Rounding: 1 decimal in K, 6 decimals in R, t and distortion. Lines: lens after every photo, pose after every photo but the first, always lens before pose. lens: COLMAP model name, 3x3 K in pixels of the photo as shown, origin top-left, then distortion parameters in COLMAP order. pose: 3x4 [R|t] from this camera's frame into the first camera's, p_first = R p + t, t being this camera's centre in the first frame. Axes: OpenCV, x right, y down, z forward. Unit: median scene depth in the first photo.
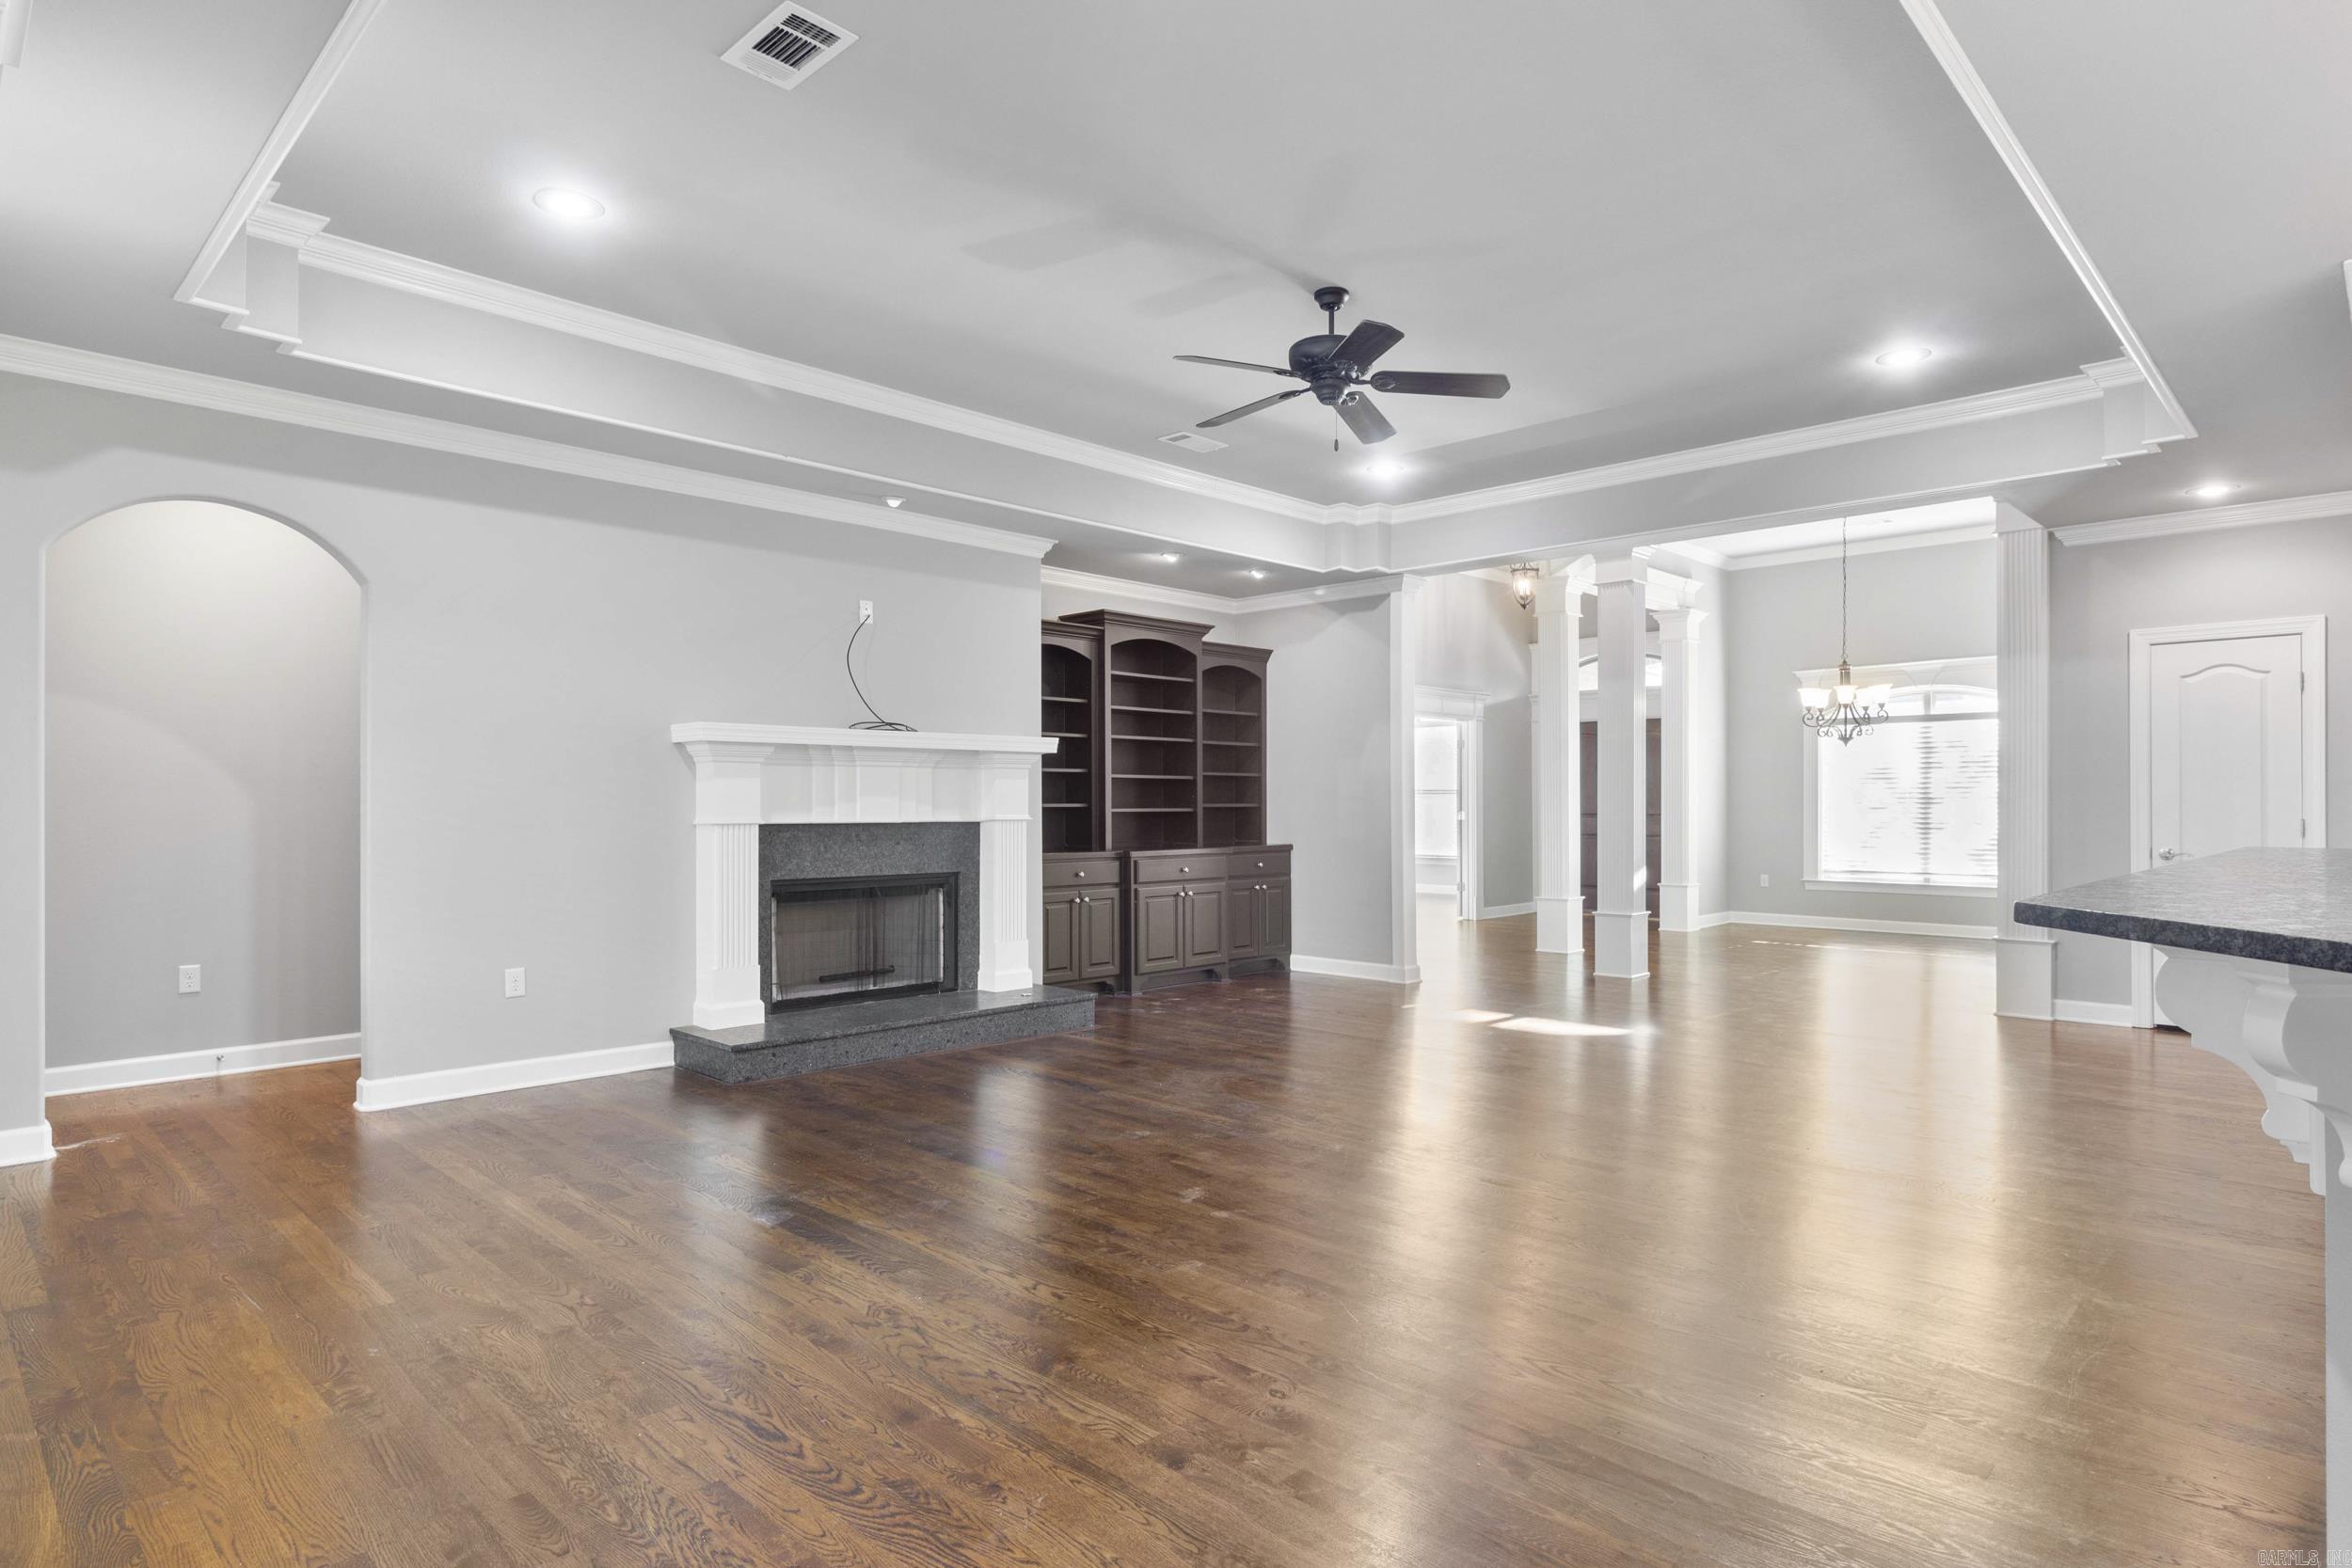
lens RADIAL K [[1272.8, 0, 1188.8], [0, 1272.8, 791.8], [0, 0, 1]] dist [0.003549, -0.001807]
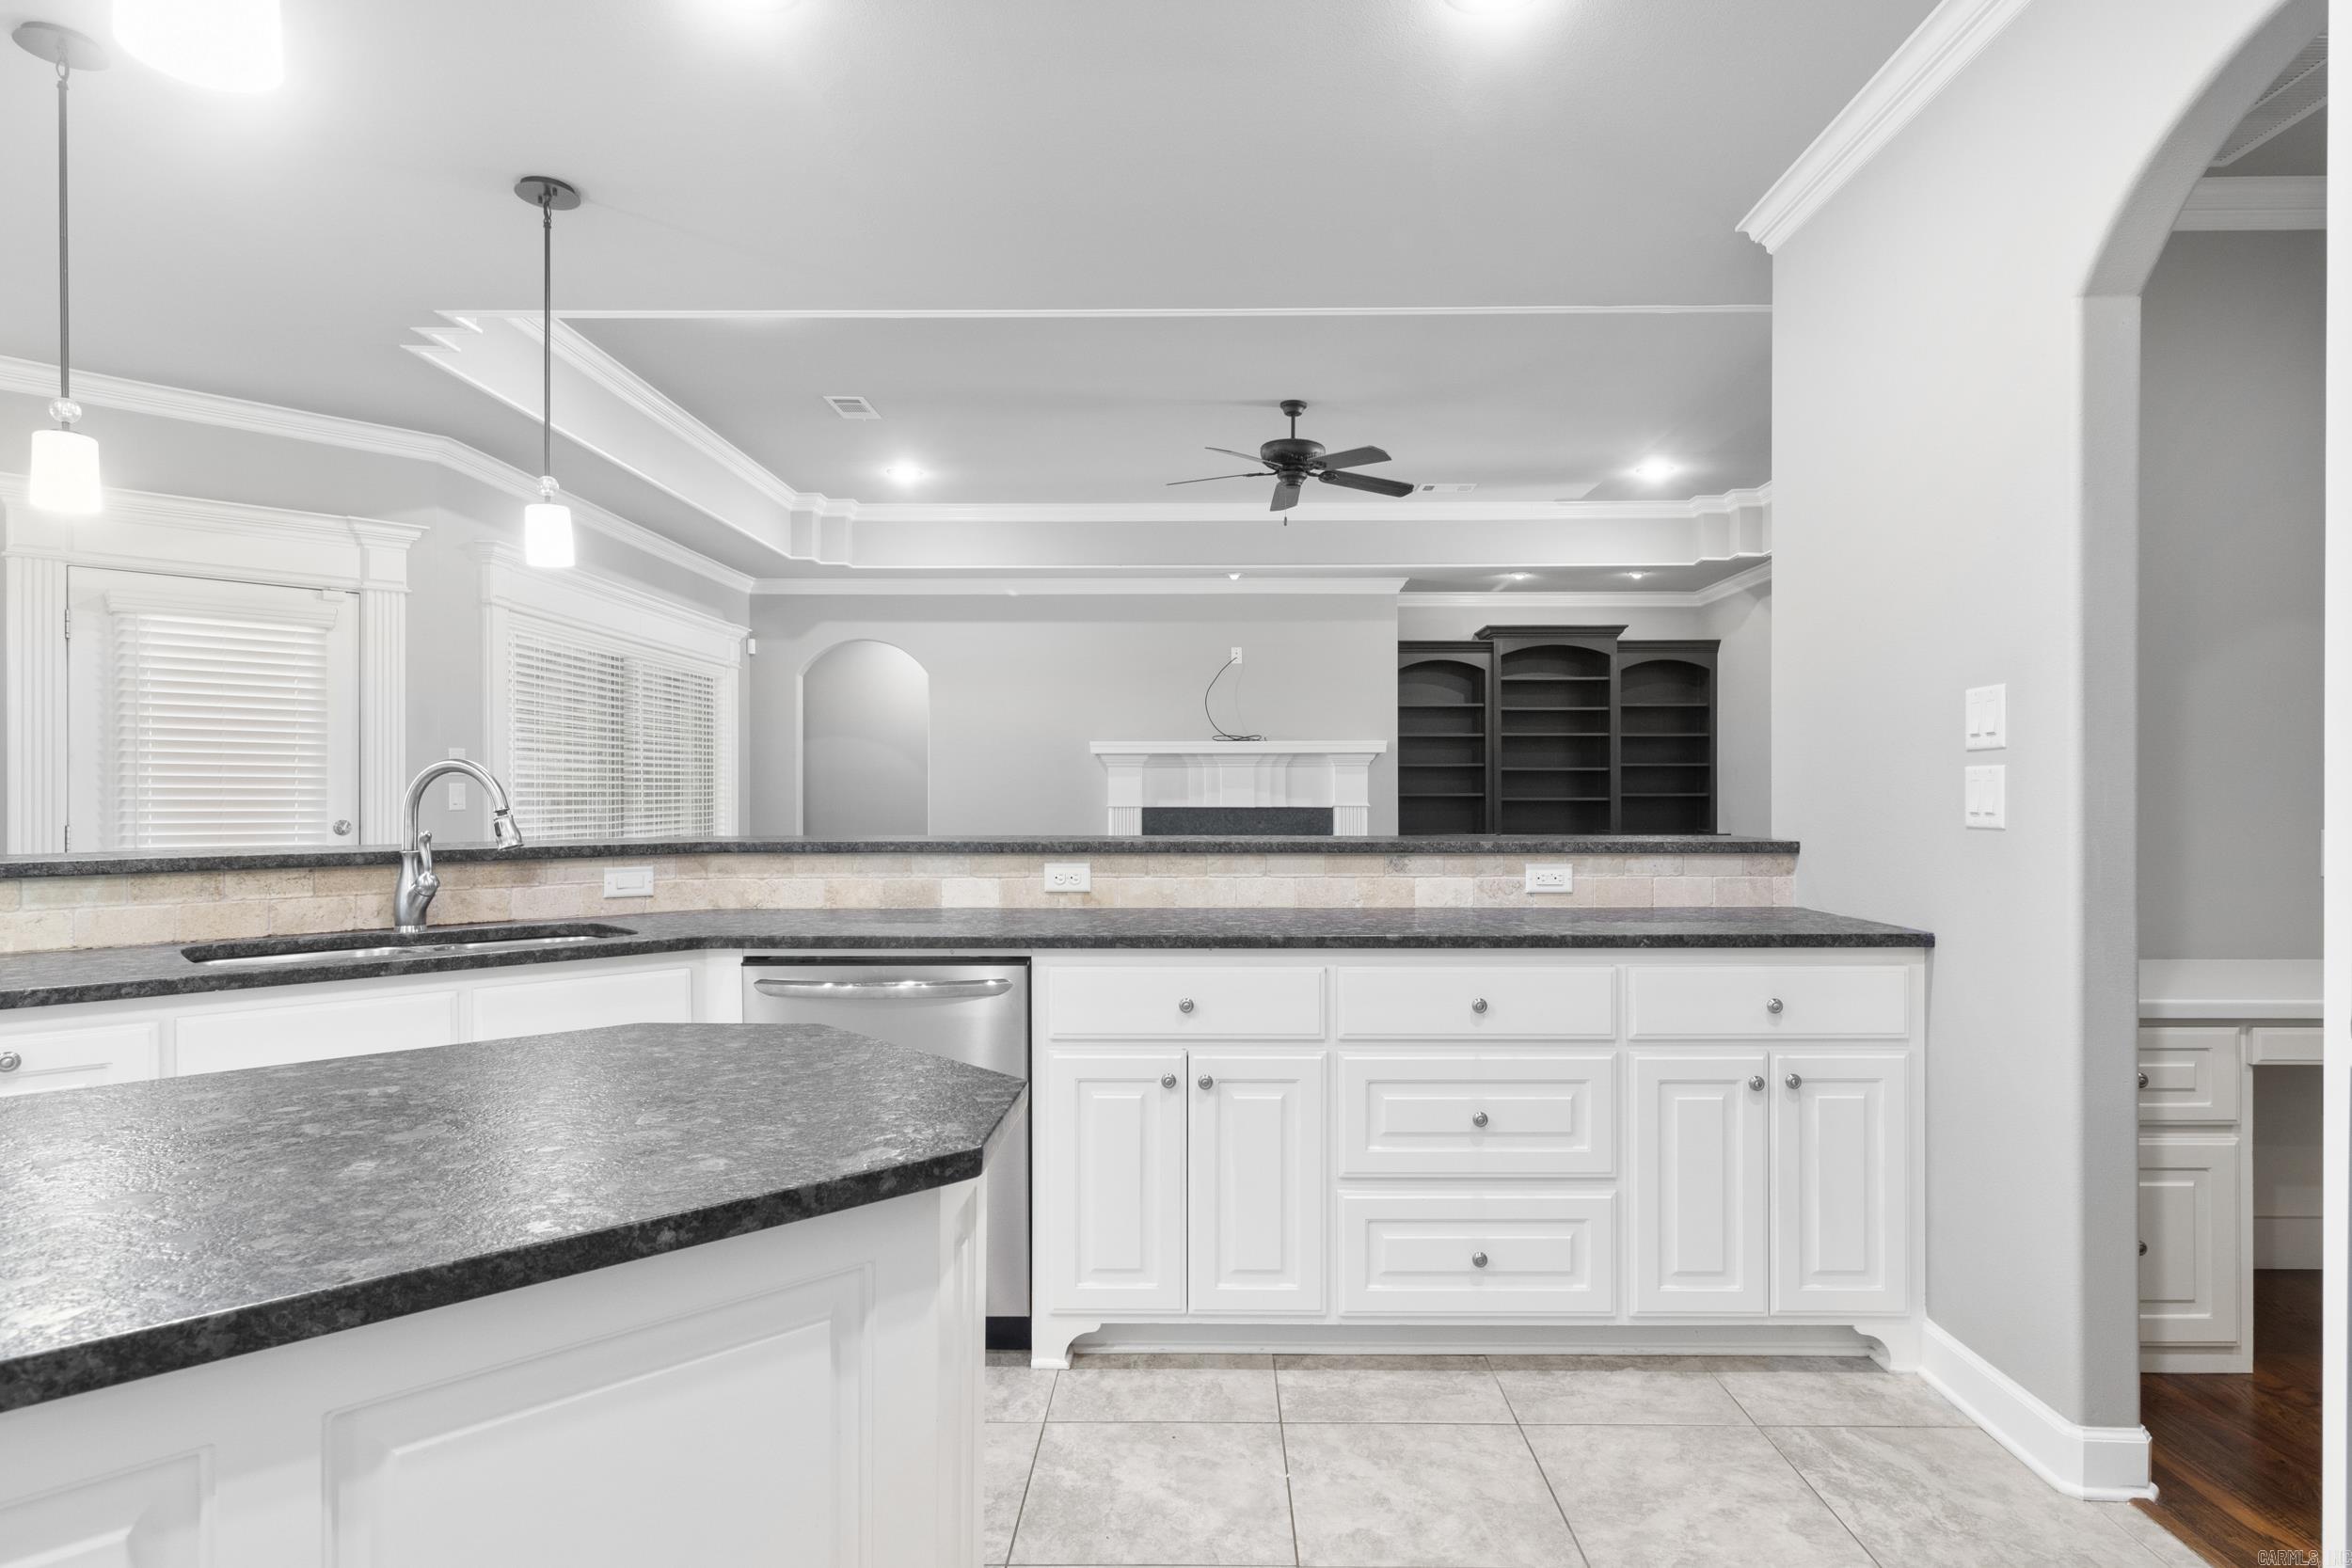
lens RADIAL K [[1272.8, 0, 1195.0], [0, 1272.8, 791.2], [0, 0, 1]] dist [0.003549, -0.001807]
pose [[0.690751, 0.000016, -0.723092, 0.539658], [0.007231, 0.999950, 0.006930, -0.002214], [0.723056, -0.010015, 0.690717, 0.007217]]
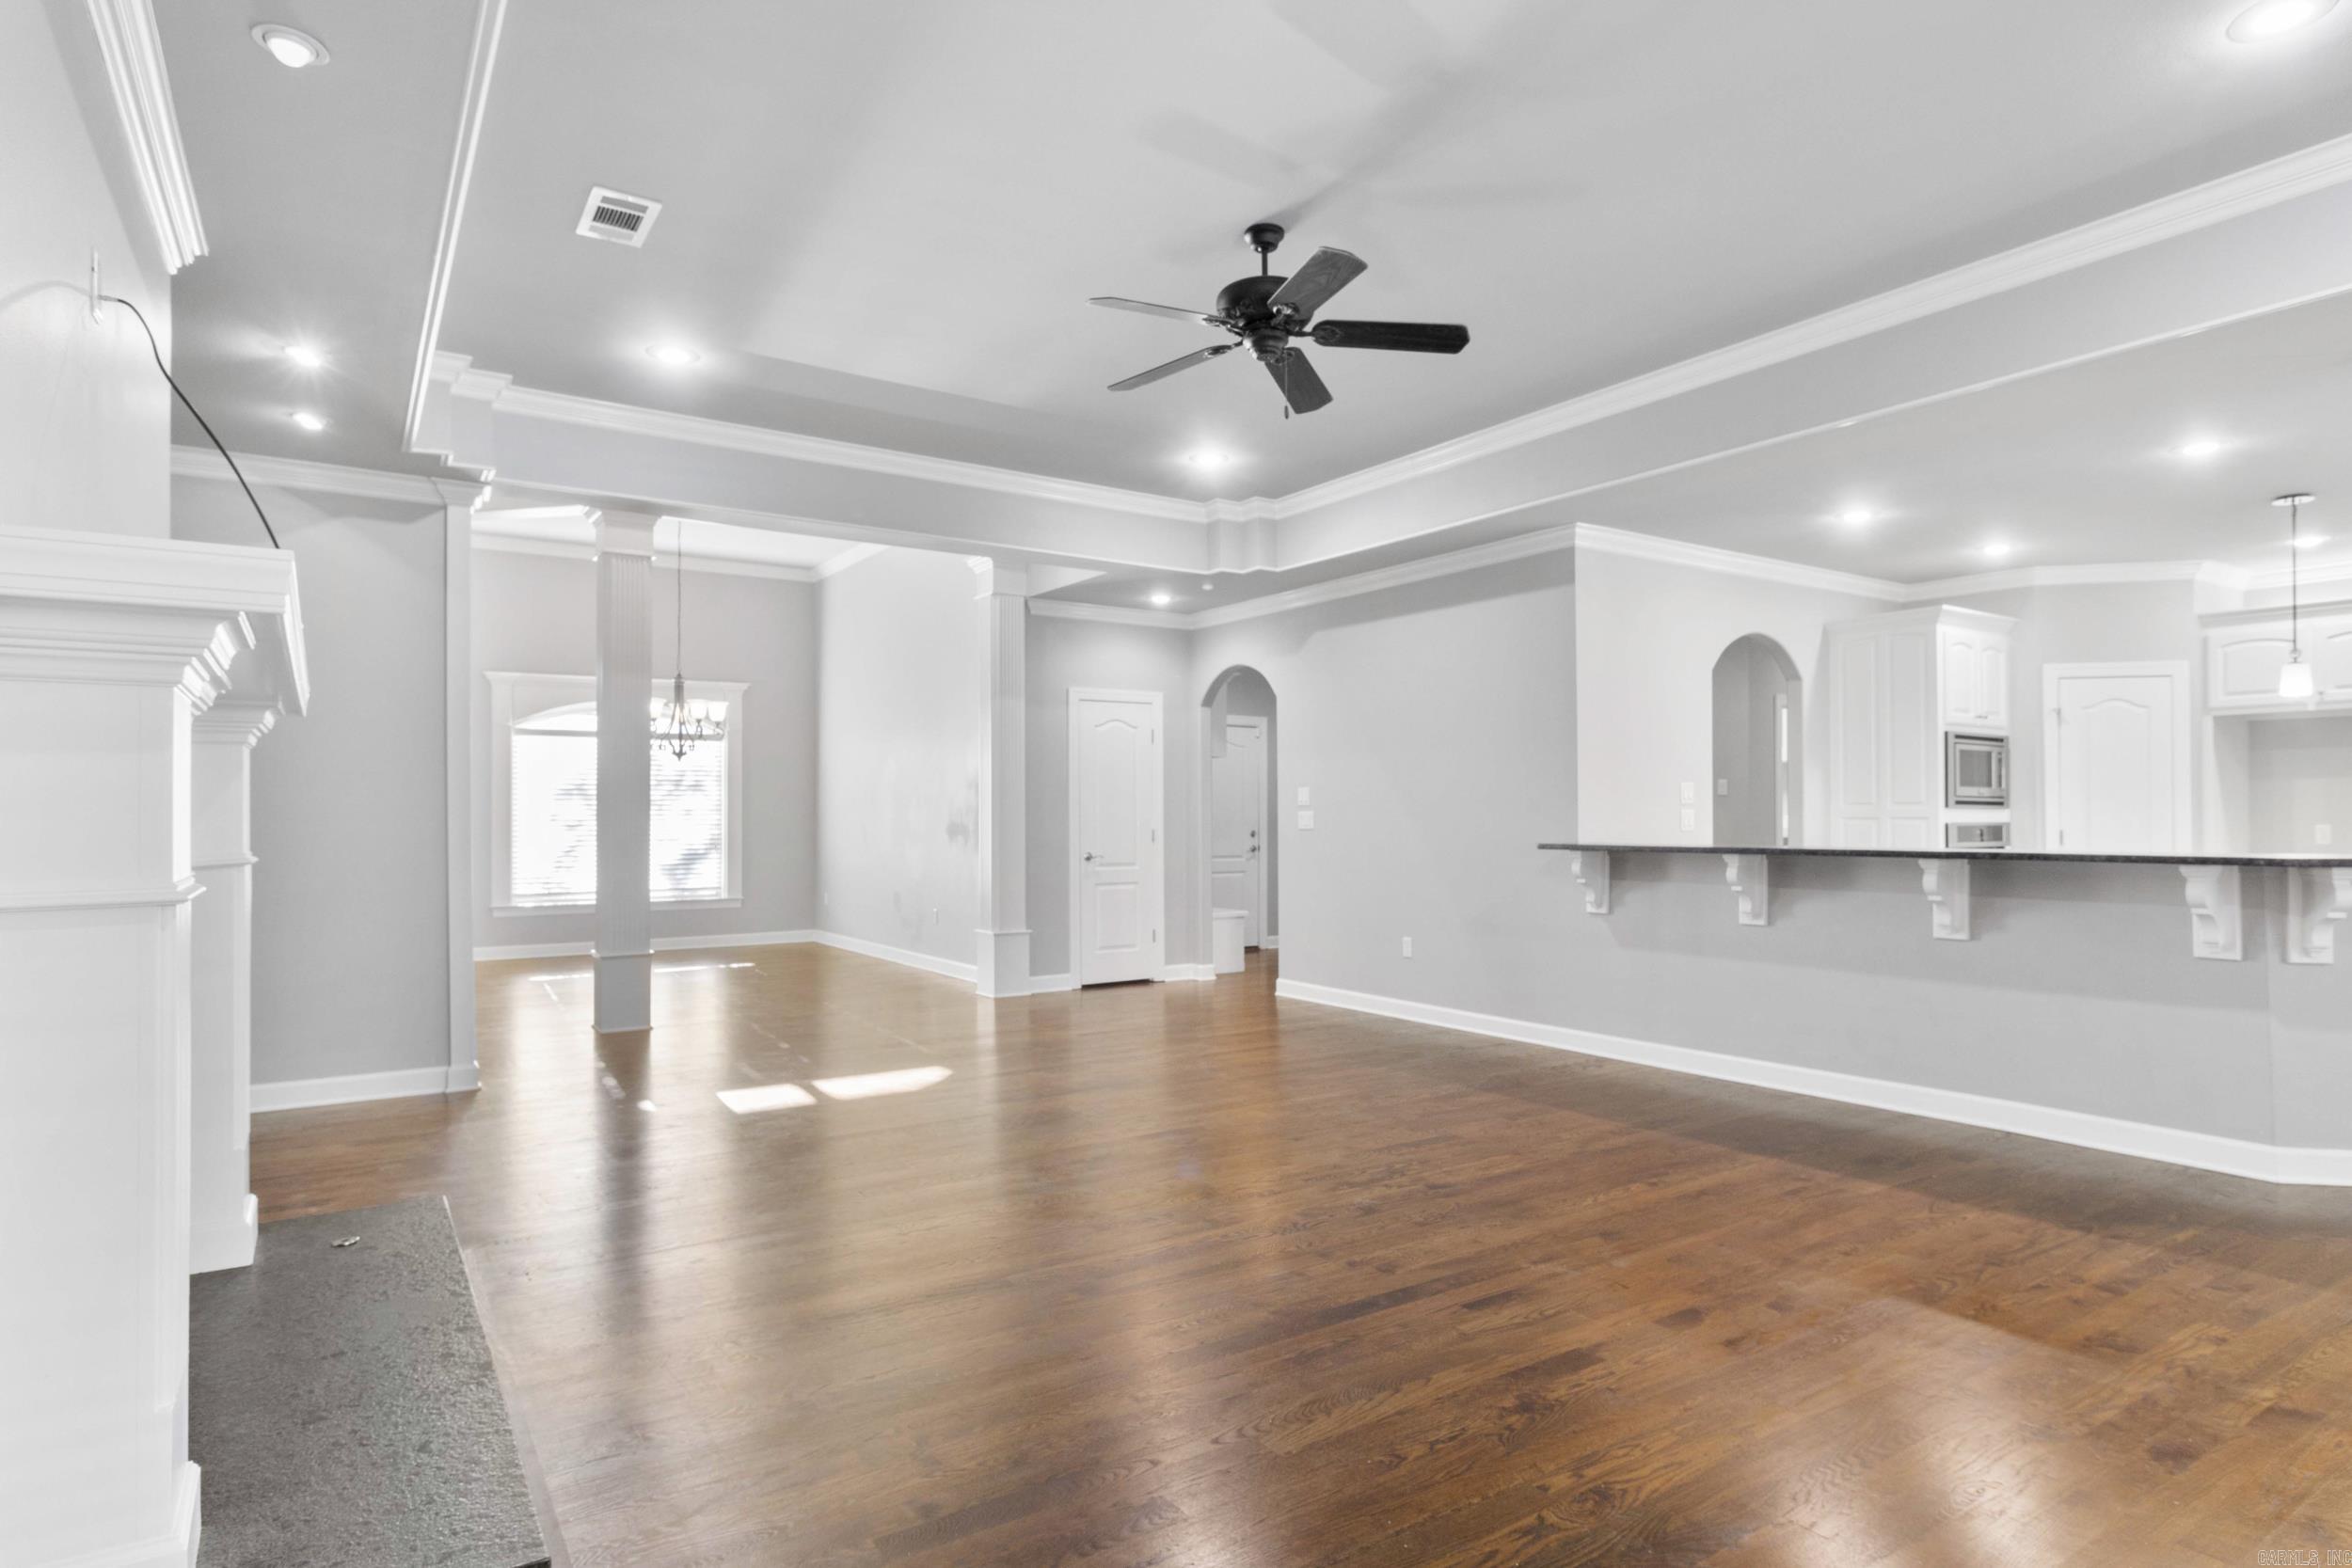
lens RADIAL K [[1272.8, 0, 1186.1], [0, 1272.8, 797.7], [0, 0, 1]] dist [0.003549, -0.001807]
pose [[0.204143, 0.017559, 0.978783, -0.404484], [-0.009242, 0.999829, -0.016009, 0.004060], [-0.978897, -0.005778, 0.204271, 0.474501]]
